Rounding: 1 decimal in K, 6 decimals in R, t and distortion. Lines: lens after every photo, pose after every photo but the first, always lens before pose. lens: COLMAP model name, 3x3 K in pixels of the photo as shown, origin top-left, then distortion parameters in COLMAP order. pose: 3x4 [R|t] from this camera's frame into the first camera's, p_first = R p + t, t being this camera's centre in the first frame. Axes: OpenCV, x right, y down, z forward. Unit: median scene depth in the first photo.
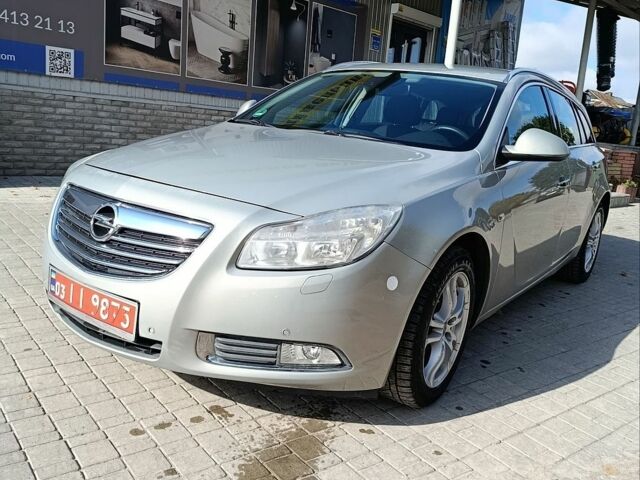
lens RADIAL K [[570.3, 0, 320.0], [0, 570.3, 240.0], [0, 0, 1]] dist [-0.006799, -0.011711]
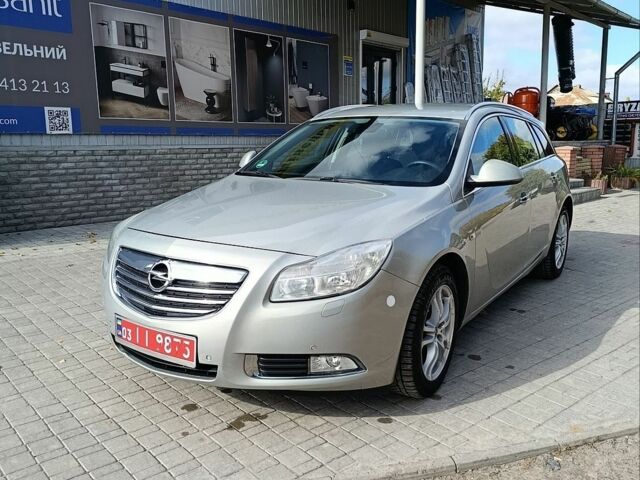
lens RADIAL K [[570.3, 0, 320.0], [0, 570.3, 240.0], [0, 0, 1]] dist [-0.006799, -0.011711]
pose [[0.994561, -0.102685, 0.017442, -0.020493], [0.103112, 0.994339, -0.025643, -0.023072], [-0.014710, 0.027302, 0.999519, -0.148354]]
